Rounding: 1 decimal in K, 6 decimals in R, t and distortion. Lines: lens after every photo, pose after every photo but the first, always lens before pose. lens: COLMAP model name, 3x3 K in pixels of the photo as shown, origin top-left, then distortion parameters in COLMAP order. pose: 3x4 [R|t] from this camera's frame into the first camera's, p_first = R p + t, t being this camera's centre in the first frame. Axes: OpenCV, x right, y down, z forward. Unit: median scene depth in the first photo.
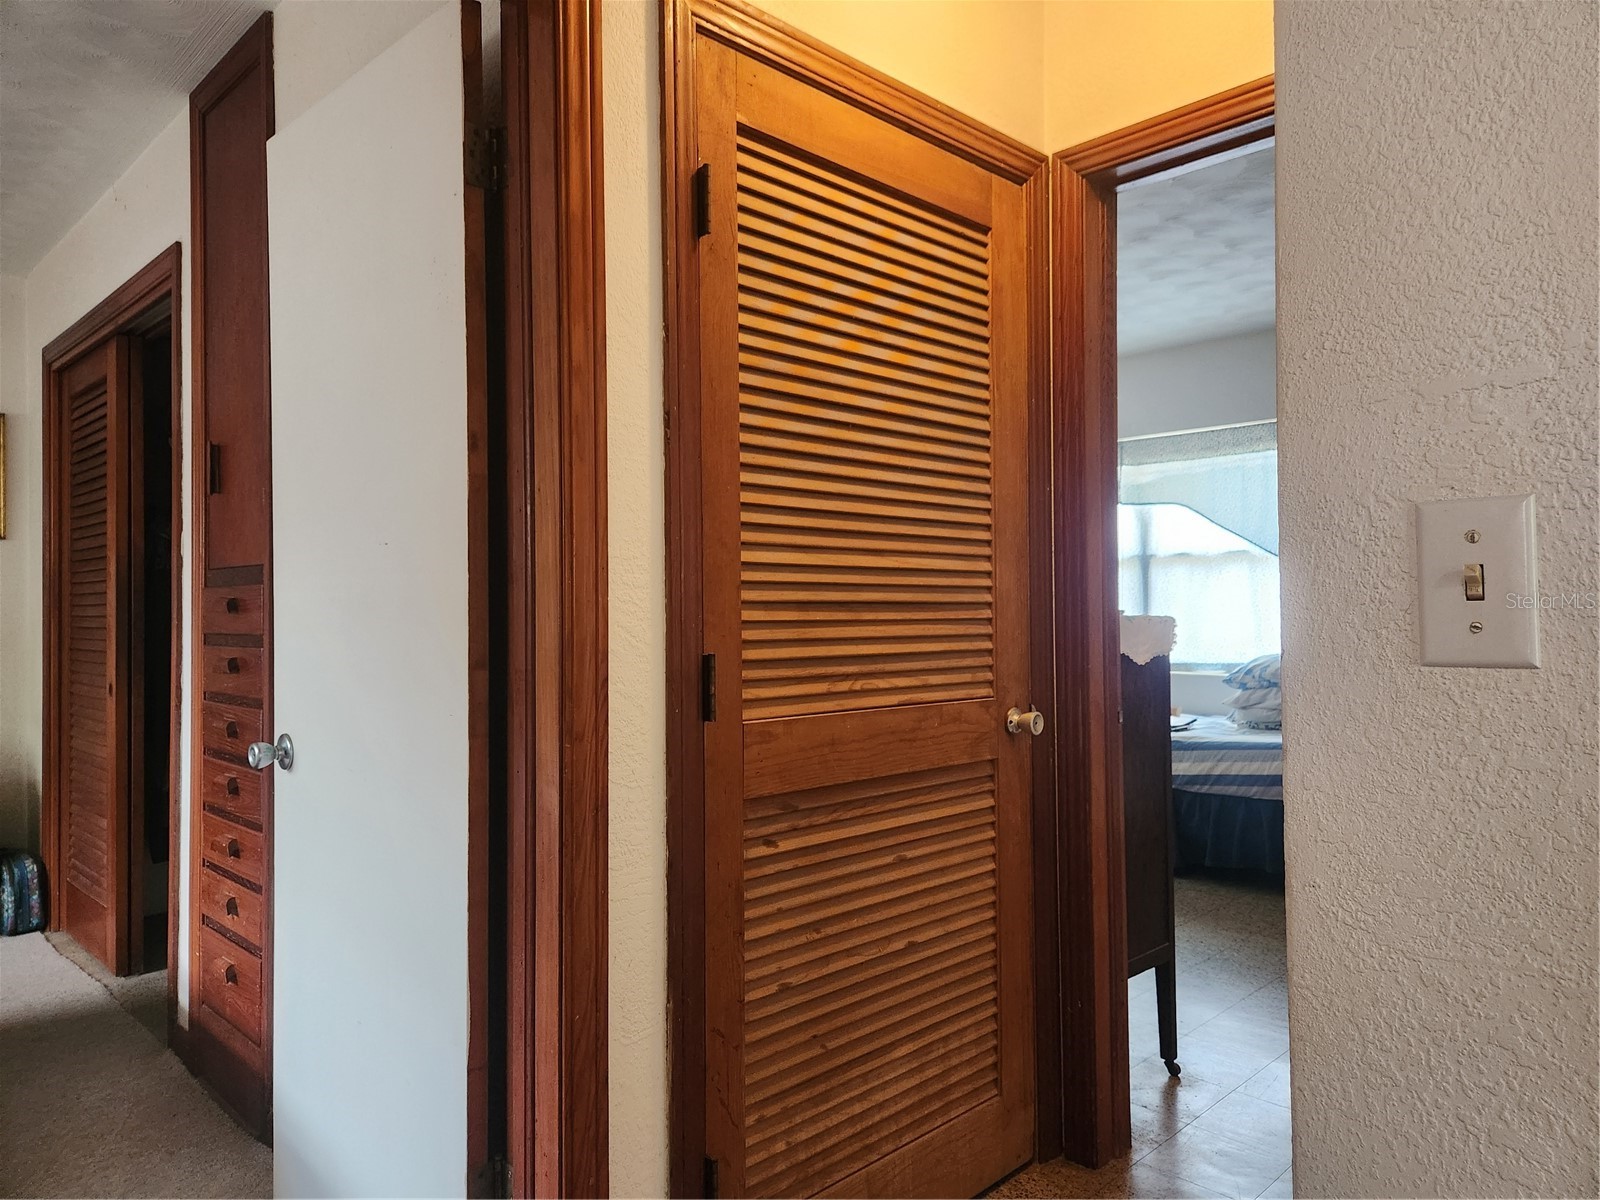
lens RADIAL K [[1078.7, 0, 807.0], [0, 1078.7, 593.4], [0, 0, 1]] dist [0.085336, -0.074449]
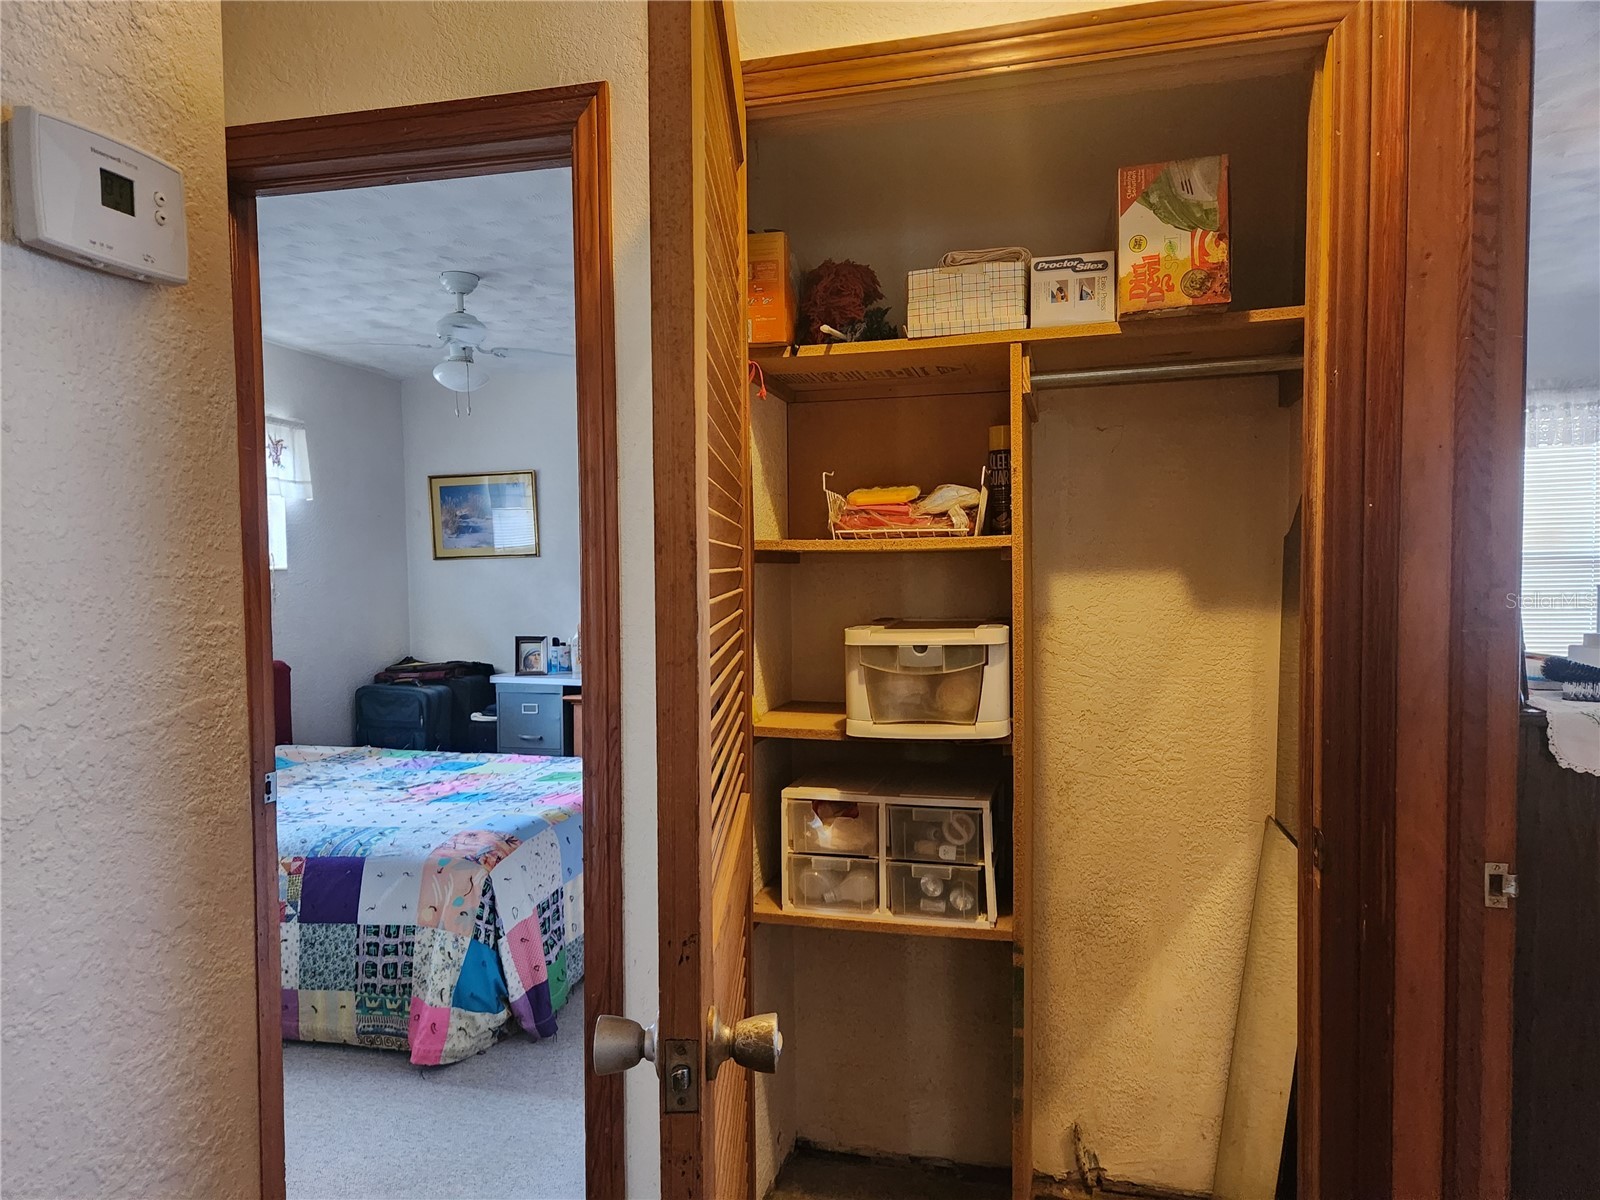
lens RADIAL K [[1083.2, 0, 799.8], [0, 1083.2, 630.9], [0, 0, 1]] dist [0.082010, -0.072391]
pose [[0.507576, 0.045928, -0.860382, 0.769081], [0.009231, 0.998231, 0.058733, -0.078947], [0.861557, -0.037753, 0.506255, 0.471637]]
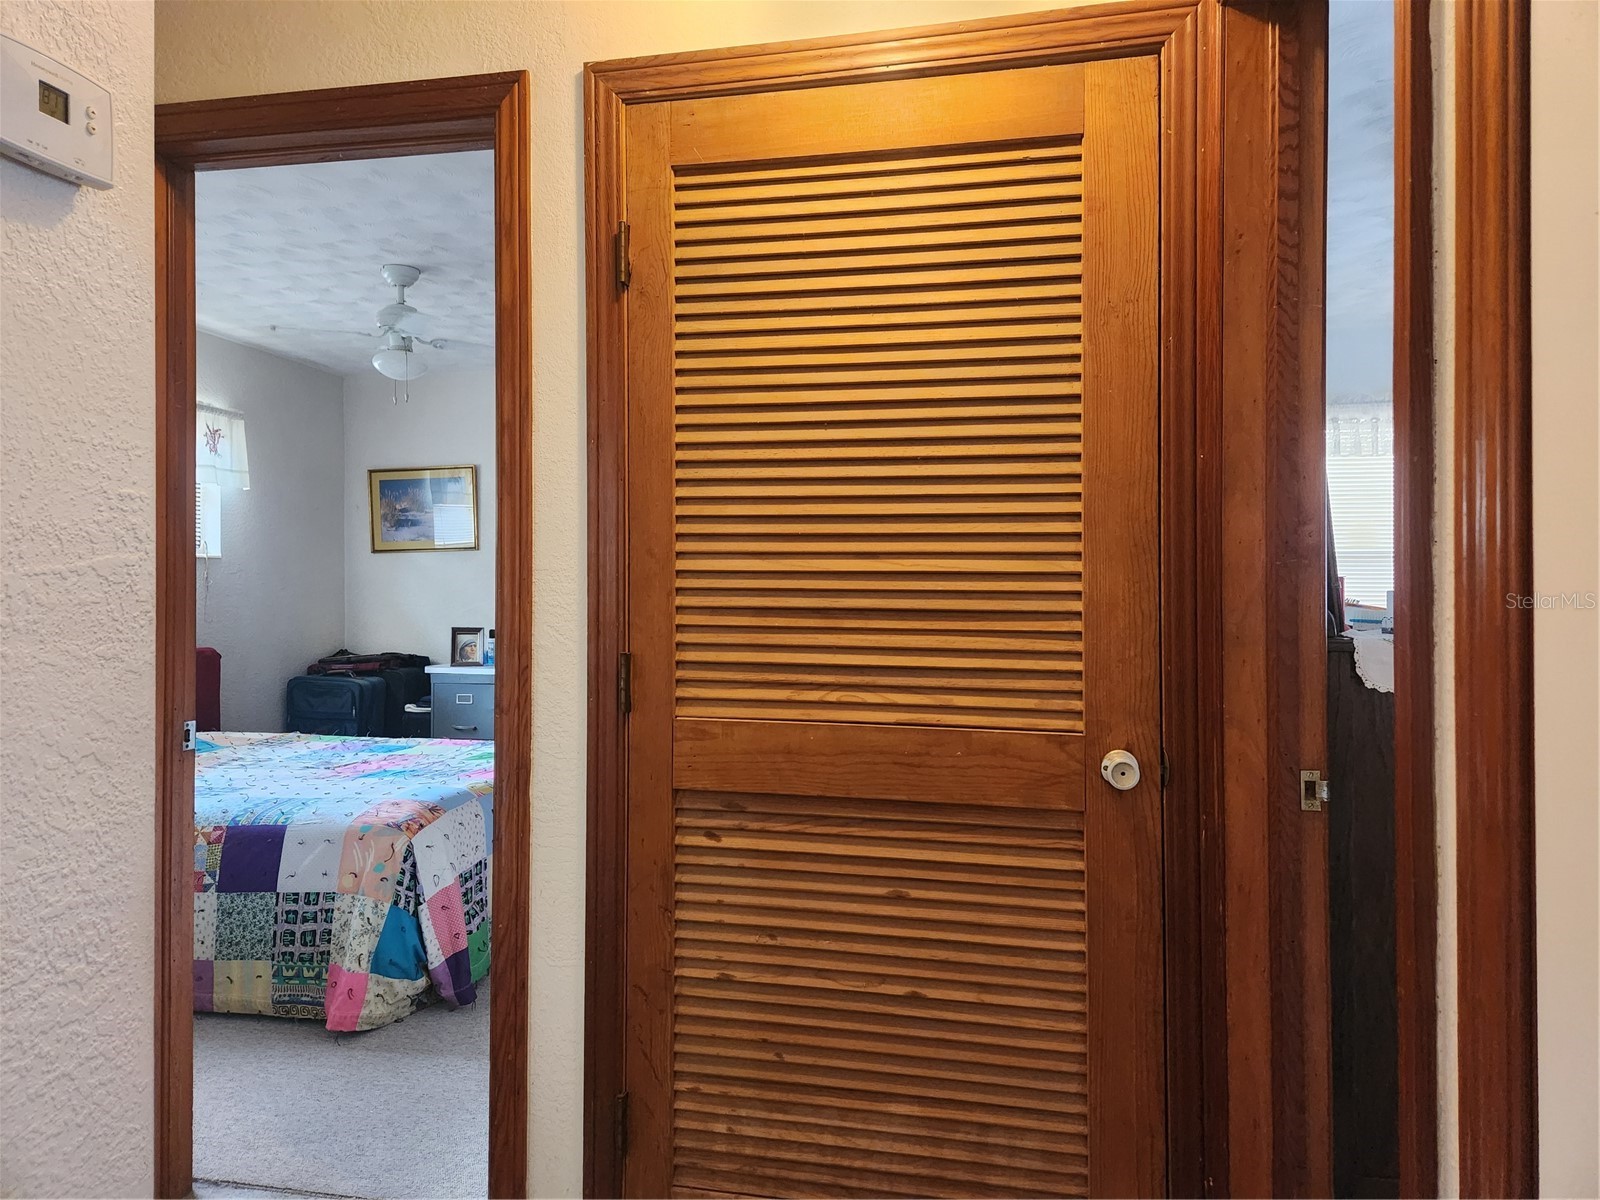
lens RADIAL K [[1078.7, 0, 807.0], [0, 1078.7, 593.4], [0, 0, 1]] dist [0.085336, -0.074449]
pose [[0.550491, 0.006454, -0.834816, 0.856069], [0.000305, 0.999968, 0.007931, -0.013490], [0.834841, -0.004620, 0.550472, 0.475438]]
